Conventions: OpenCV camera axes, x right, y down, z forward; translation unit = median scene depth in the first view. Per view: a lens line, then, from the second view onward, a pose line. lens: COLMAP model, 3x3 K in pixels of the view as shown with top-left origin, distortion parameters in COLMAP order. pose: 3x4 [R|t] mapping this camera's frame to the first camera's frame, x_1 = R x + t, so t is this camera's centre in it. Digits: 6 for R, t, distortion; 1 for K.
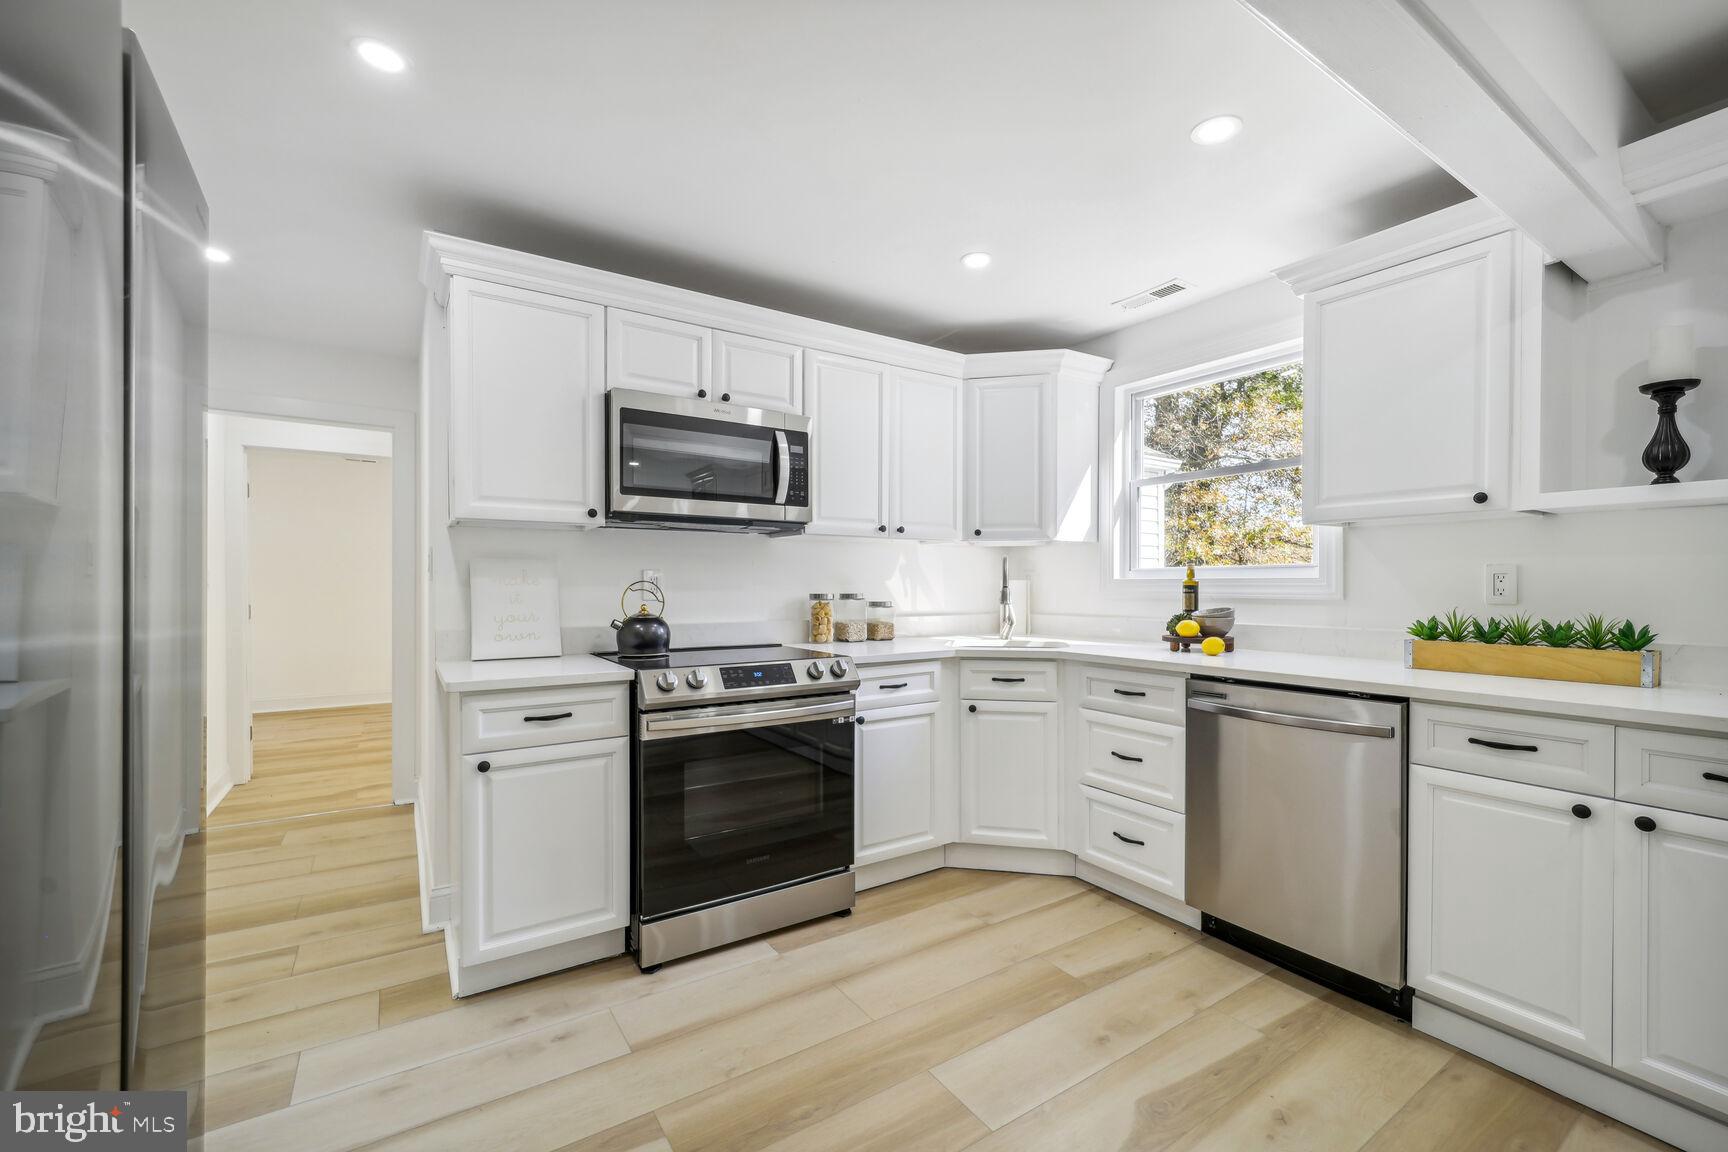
lens RADIAL K [[715.5, 0, 865.1], [0, 715.5, 589.6], [0, 0, 1]] dist [0.005858, -0.002368]
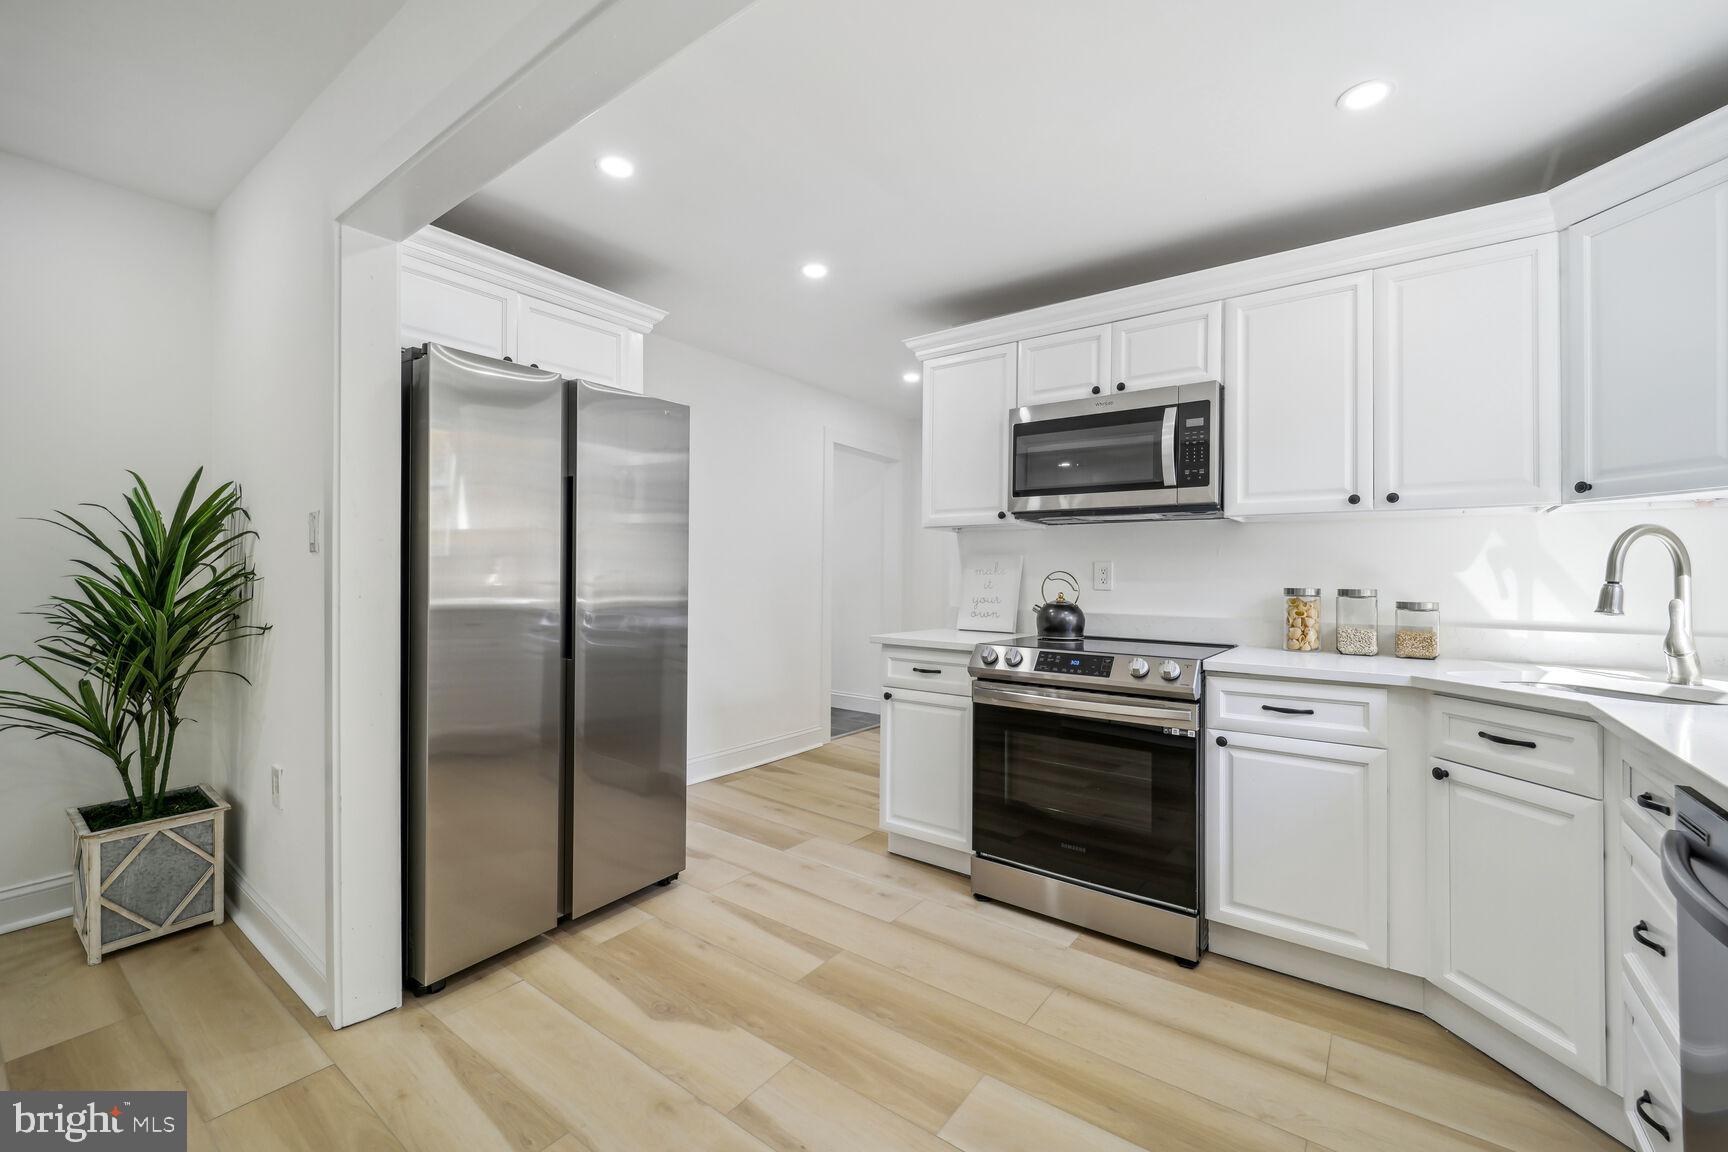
lens RADIAL K [[715.5, 0, 858.1], [0, 715.5, 567.0], [0, 0, 1]] dist [0.005858, -0.002368]
pose [[0.336474, -0.007881, -0.941660, 0.684759], [-0.017847, 0.999732, -0.014744, 0.003628], [0.941524, 0.021767, 0.336243, 0.361510]]
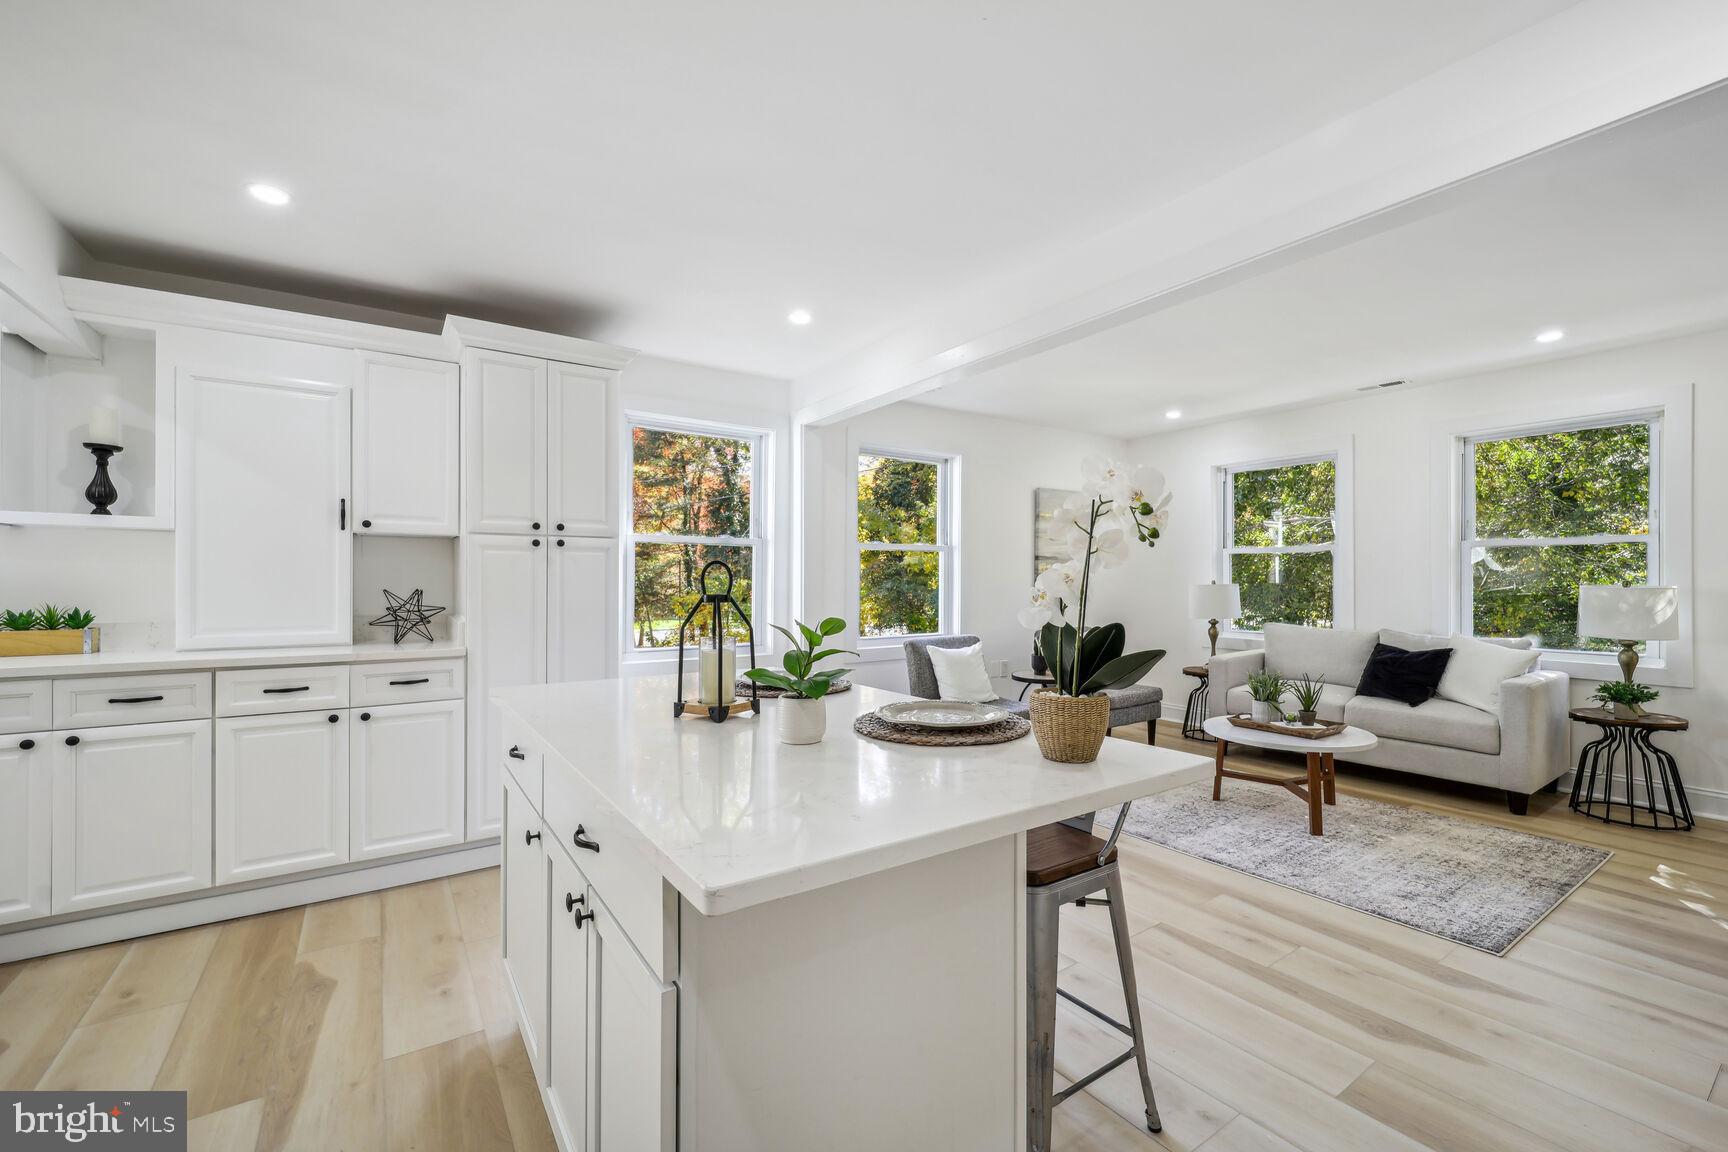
lens RADIAL K [[715.5, 0, 861.3], [0, 715.5, 581.2], [0, 0, 1]] dist [0.005858, -0.002368]
pose [[-0.011471, -0.000468, 0.999934, -0.278114], [0.003155, 0.999995, 0.000504, -0.003571], [-0.999929, 0.003161, -0.011469, -0.404728]]
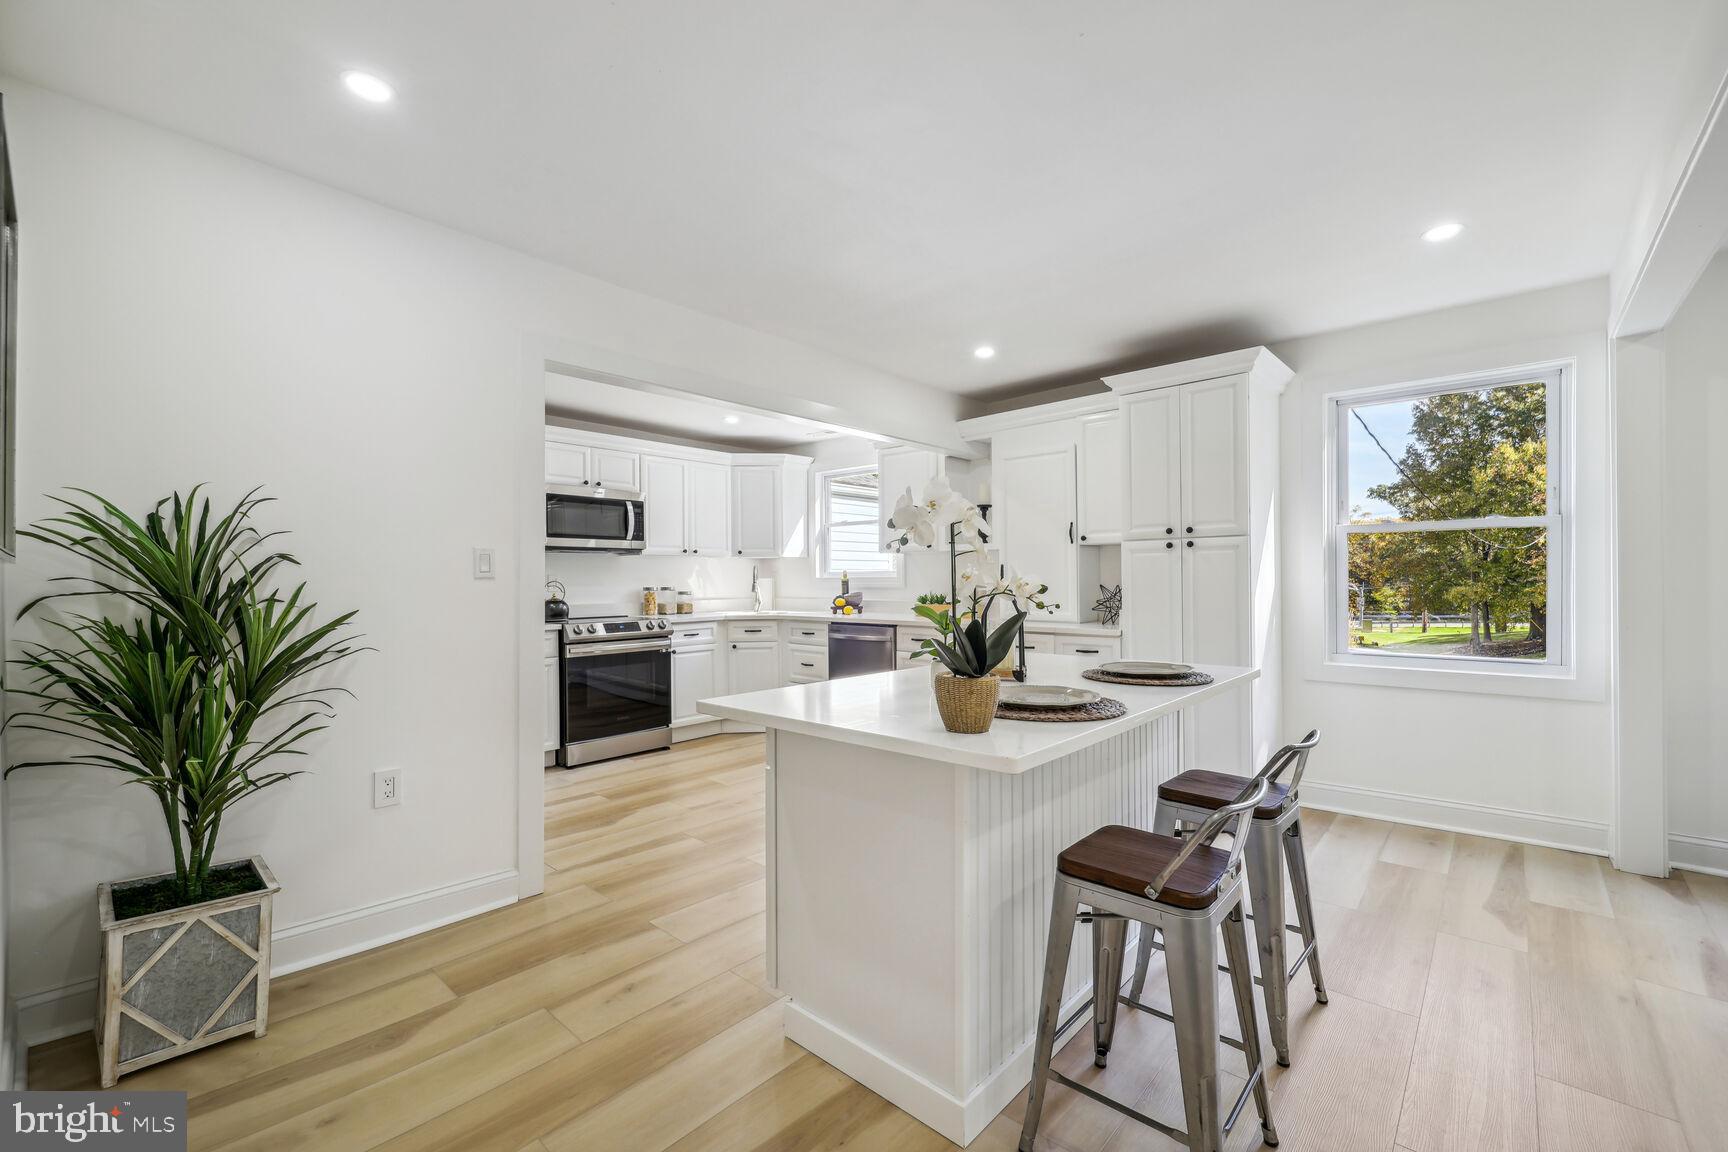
lens RADIAL K [[715.5, 0, 863.5], [0, 715.5, 584.5], [0, 0, 1]] dist [0.005858, -0.002368]
pose [[0.967352, -0.010119, 0.253233, 0.001742], [0.009677, 0.999949, 0.002990, -0.001548], [-0.253250, -0.000442, 0.967401, -1.119170]]
